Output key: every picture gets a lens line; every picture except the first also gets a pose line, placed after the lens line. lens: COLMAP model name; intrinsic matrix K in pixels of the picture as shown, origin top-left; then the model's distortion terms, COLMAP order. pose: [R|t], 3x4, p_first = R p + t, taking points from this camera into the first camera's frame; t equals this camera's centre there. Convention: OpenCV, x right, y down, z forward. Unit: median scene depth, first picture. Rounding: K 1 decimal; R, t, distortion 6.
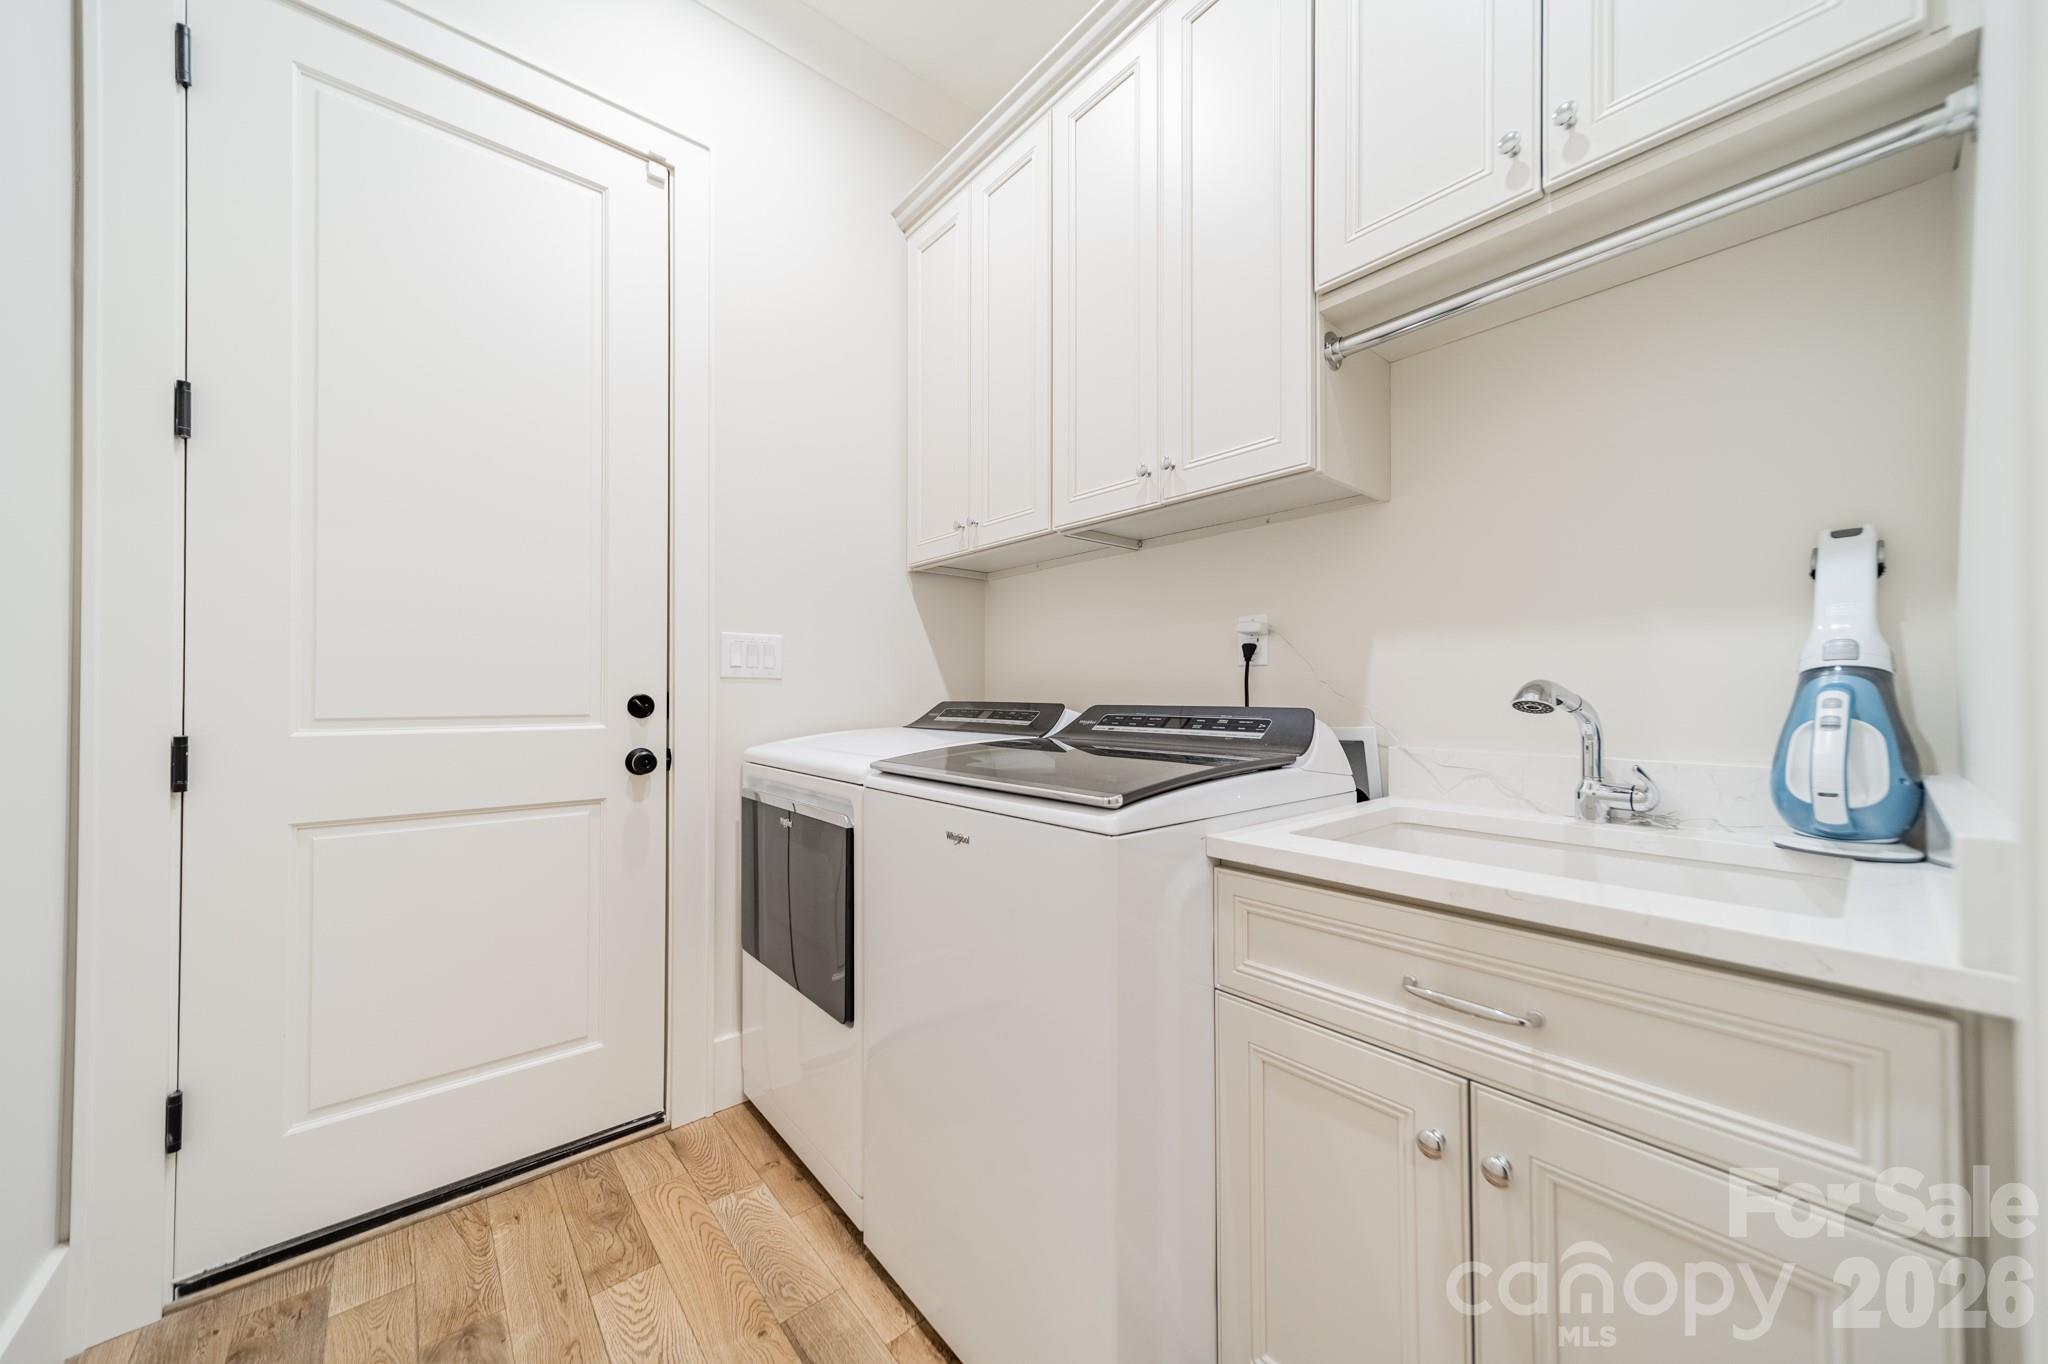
lens RADIAL K [[728.4, 0, 1027.3], [0, 728.4, 683.8], [0, 0, 1]] dist [0.008855, -0.000210]
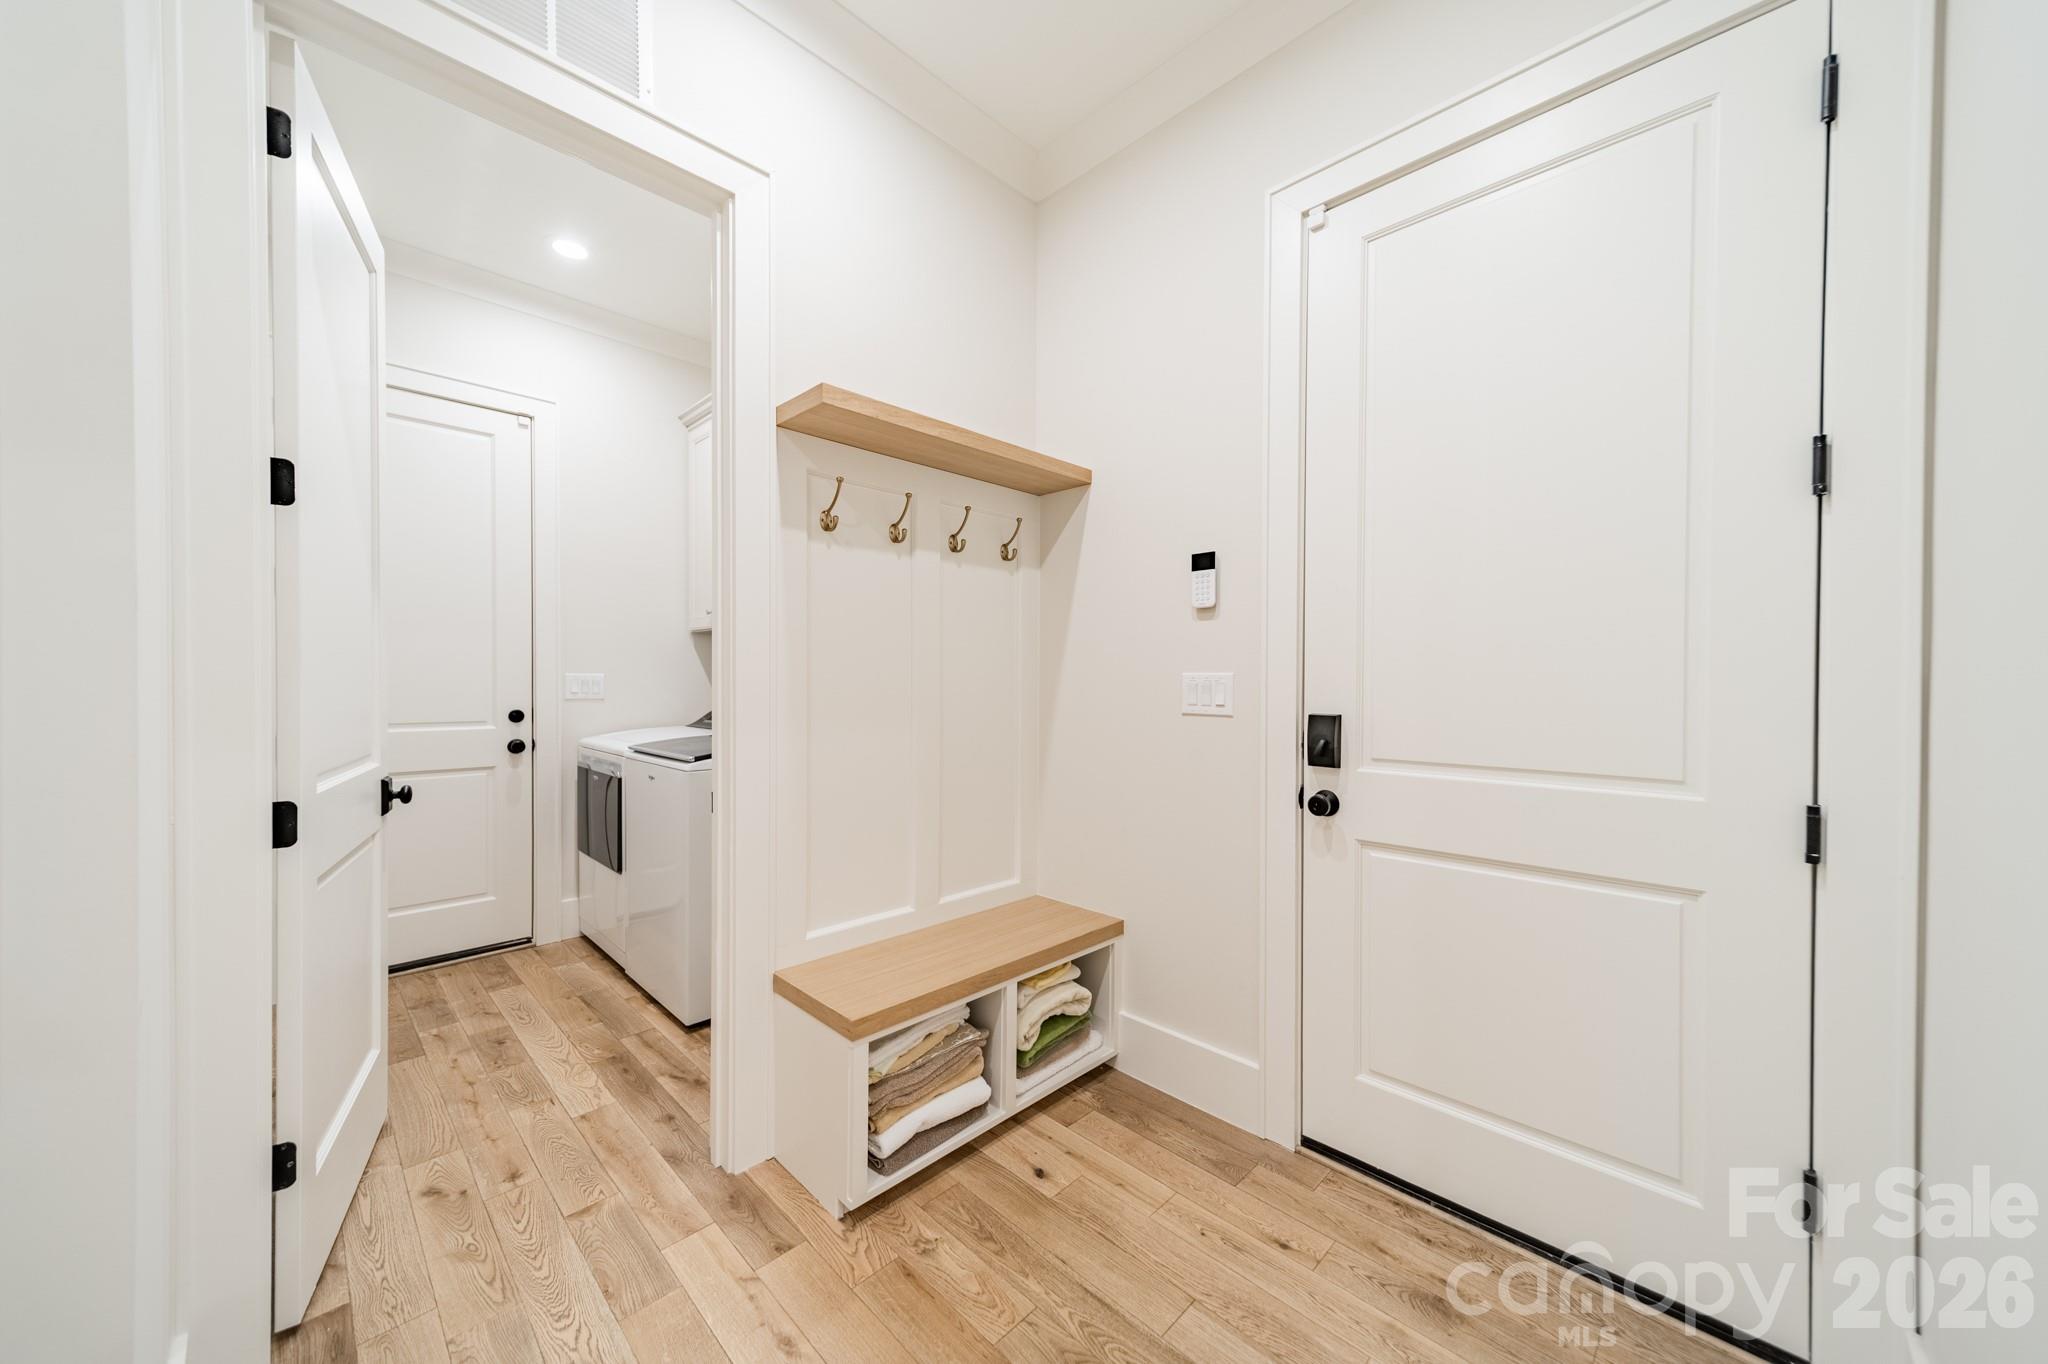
lens RADIAL K [[728.4, 0, 1027.3], [0, 728.4, 683.8], [0, 0, 1]] dist [0.008855, -0.000210]
pose [[0.996373, 0.002603, 0.085054, 0.602338], [-0.004224, 0.999813, 0.018893, -0.092548], [-0.084989, -0.019184, 0.996197, -0.952283]]
